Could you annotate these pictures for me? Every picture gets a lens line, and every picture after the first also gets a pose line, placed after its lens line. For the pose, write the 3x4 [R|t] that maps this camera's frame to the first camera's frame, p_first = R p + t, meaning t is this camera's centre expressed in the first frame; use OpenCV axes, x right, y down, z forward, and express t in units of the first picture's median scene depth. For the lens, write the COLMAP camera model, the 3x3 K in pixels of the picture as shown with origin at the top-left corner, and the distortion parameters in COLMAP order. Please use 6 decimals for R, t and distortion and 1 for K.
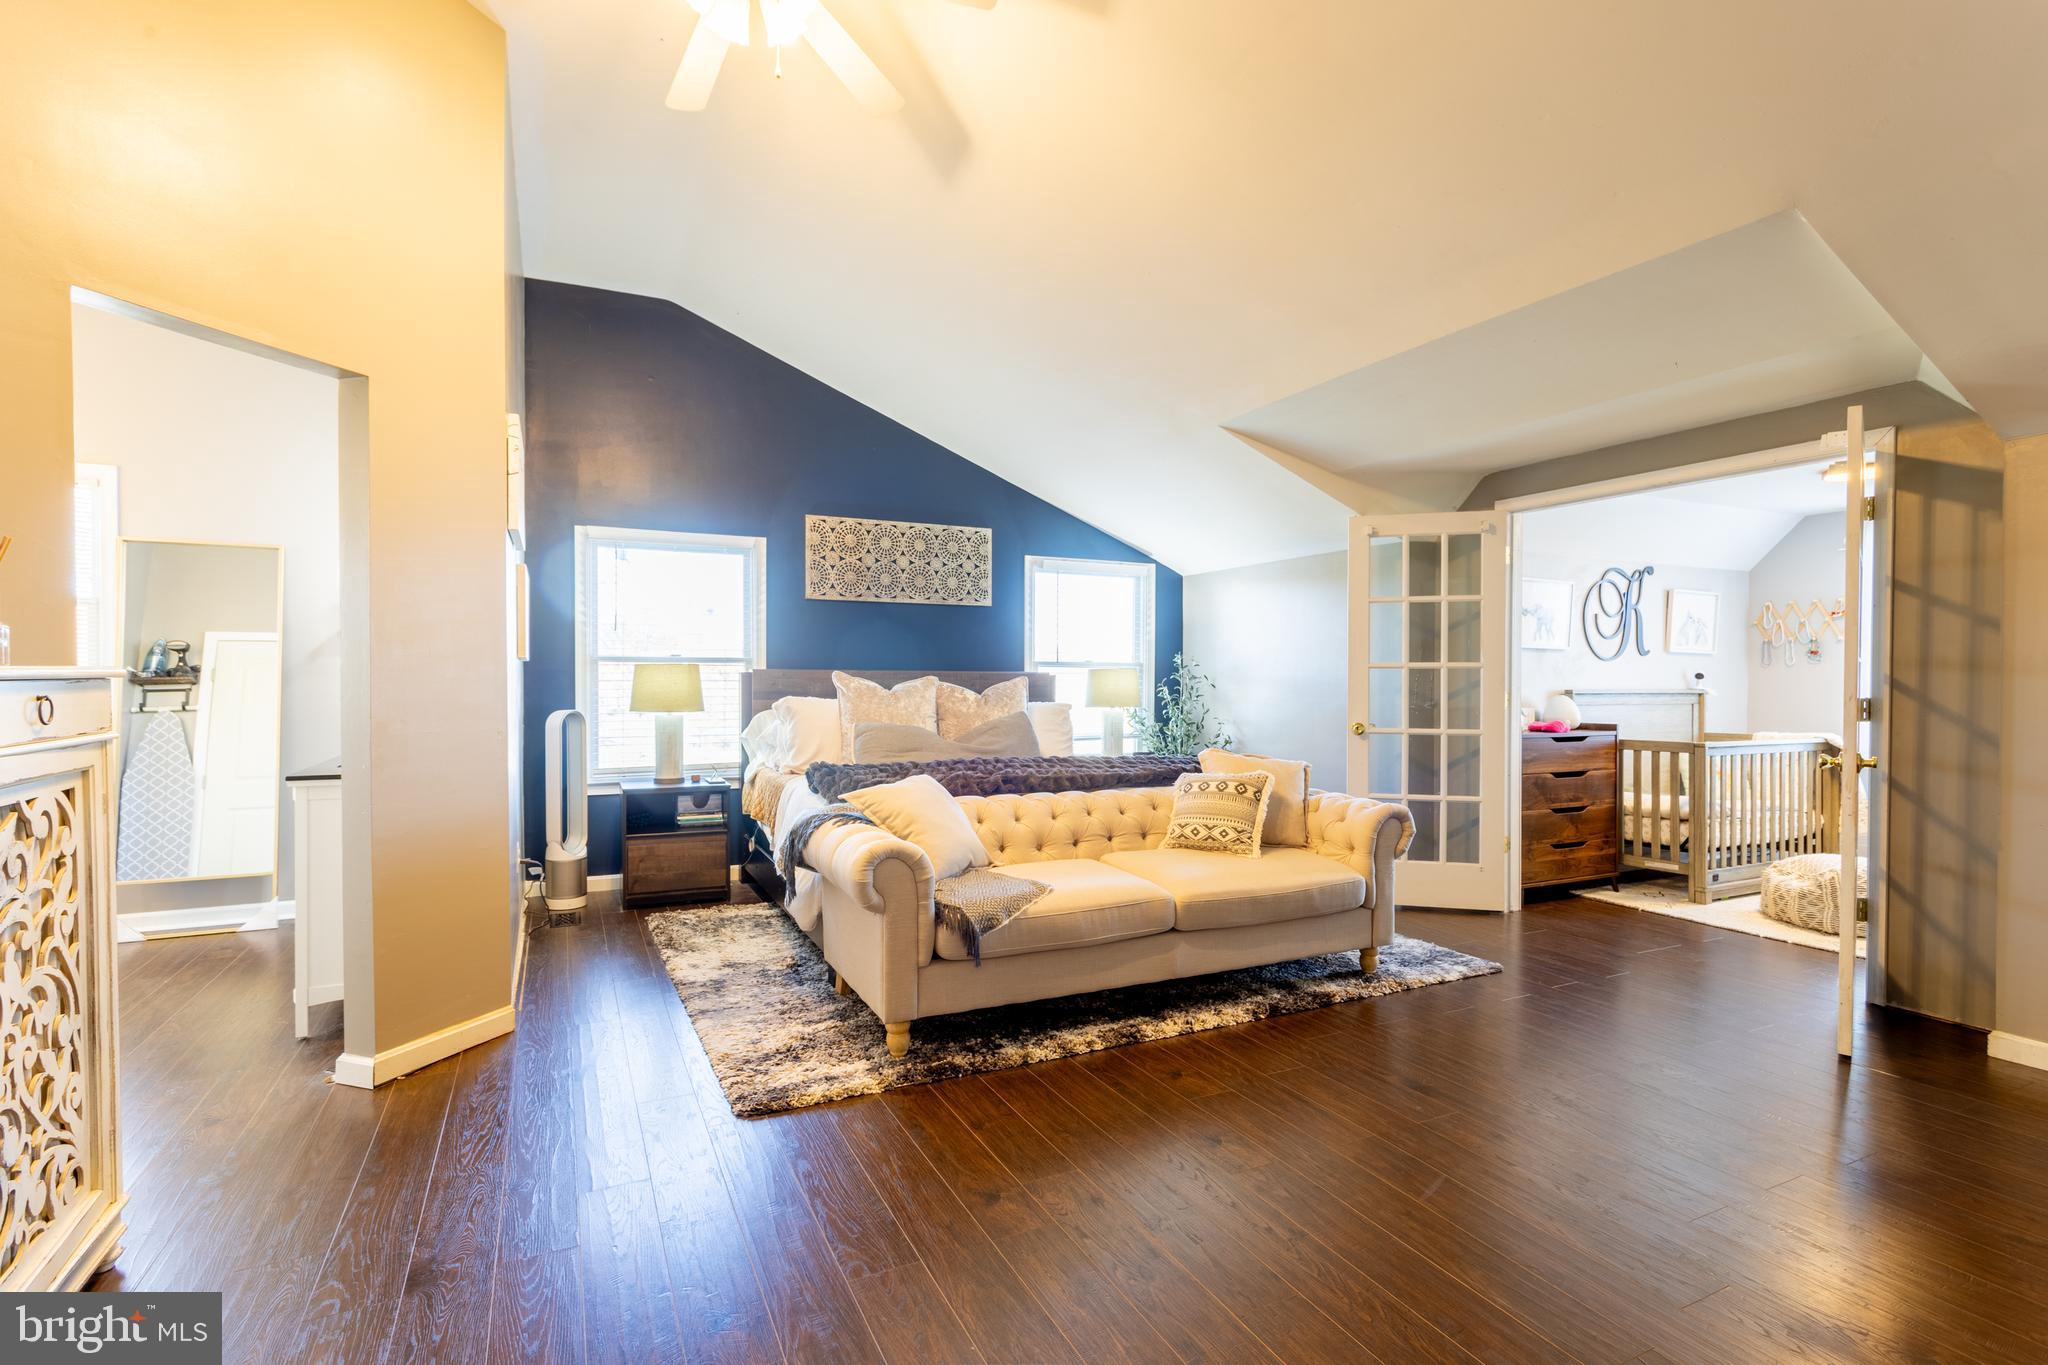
lens RADIAL K [[970.3, 0, 1035.8], [0, 970.3, 684.0], [0, 0, 1]] dist [0.001515, 0.002291]
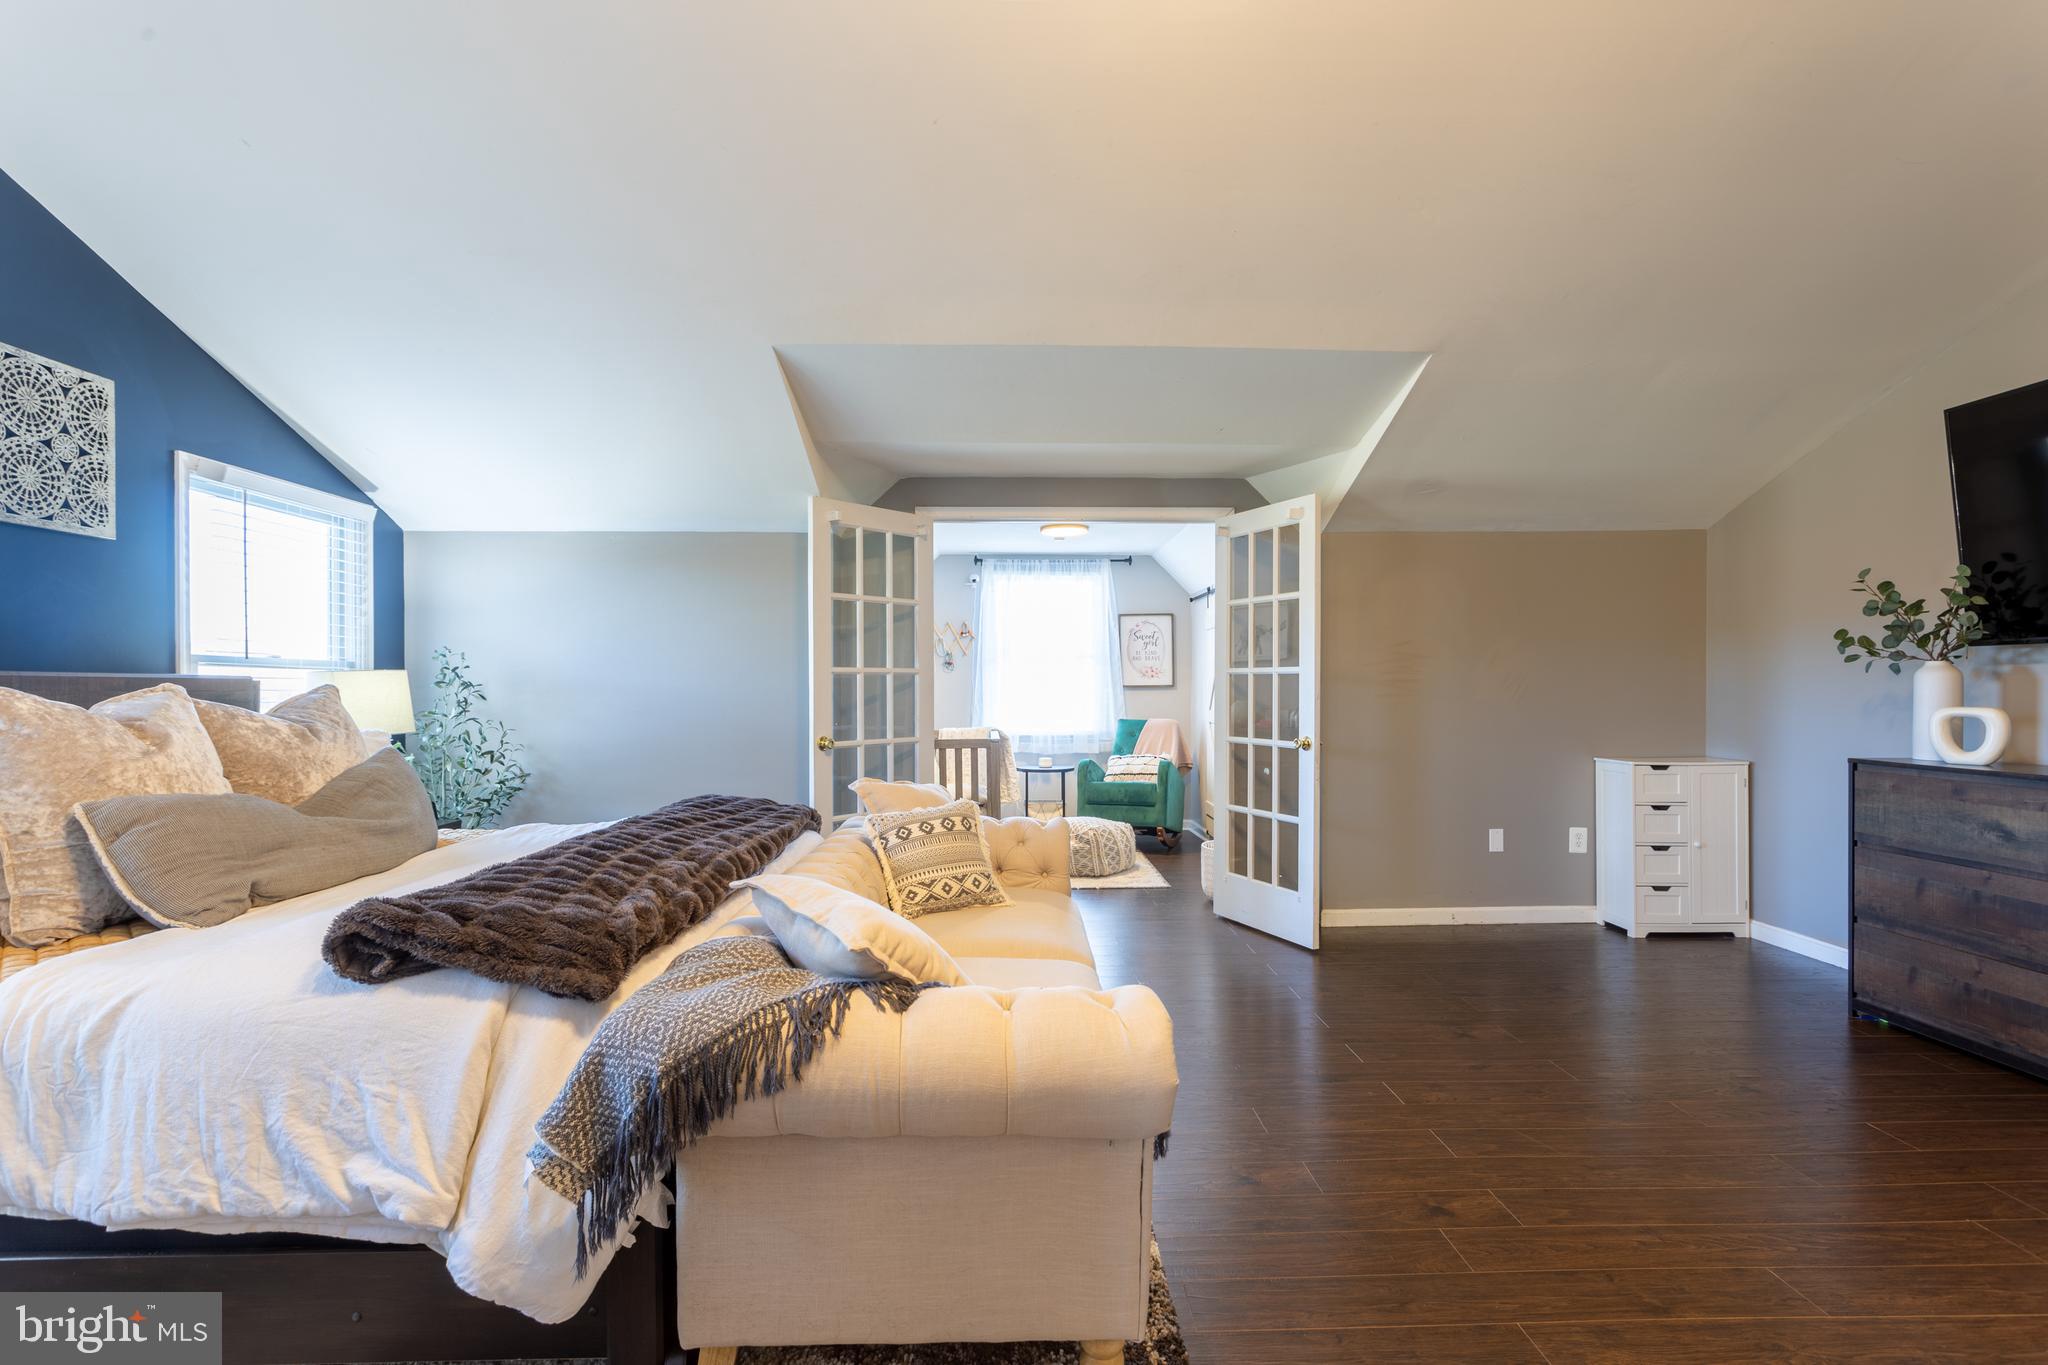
lens RADIAL K [[970.3, 0, 1035.8], [0, 970.3, 687.1], [0, 0, 1]] dist [0.001515, 0.002291]
pose [[0.412532, -0.006152, 0.910922, -0.317155], [0.010262, 0.999945, 0.002105, -0.003231], [-0.910885, 0.008479, 0.412573, 0.400221]]
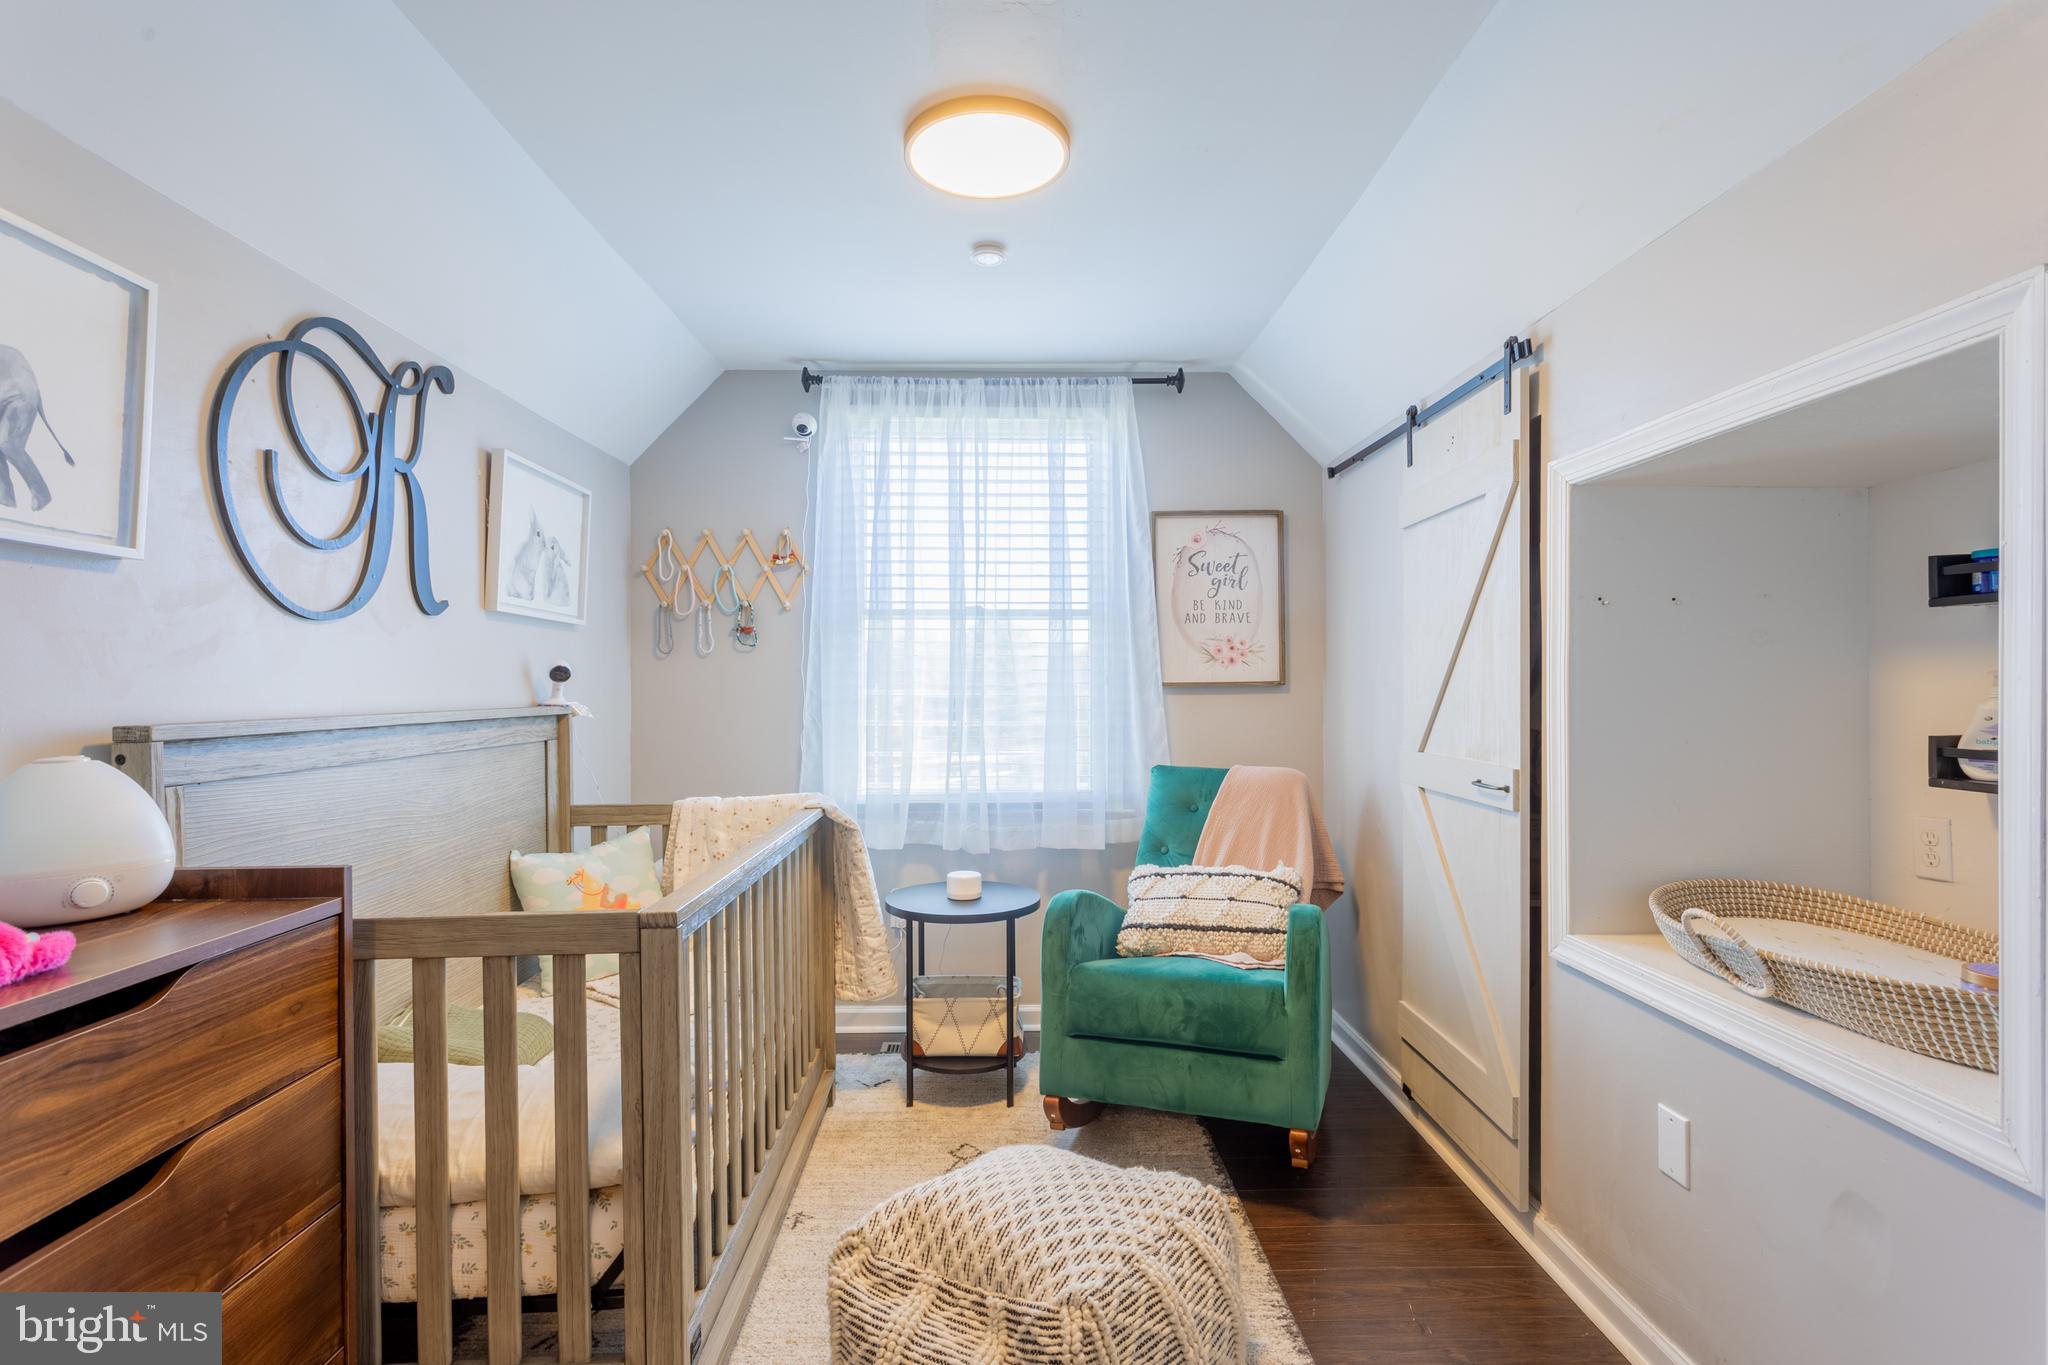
lens RADIAL K [[970.3, 0, 1034.8], [0, 970.3, 685.3], [0, 0, 1]] dist [0.001515, 0.002291]
pose [[0.417143, -0.006971, 0.908814, 0.409769], [0.011099, 0.999935, 0.002576, -0.002170], [-0.908773, 0.009012, 0.417193, 0.675157]]
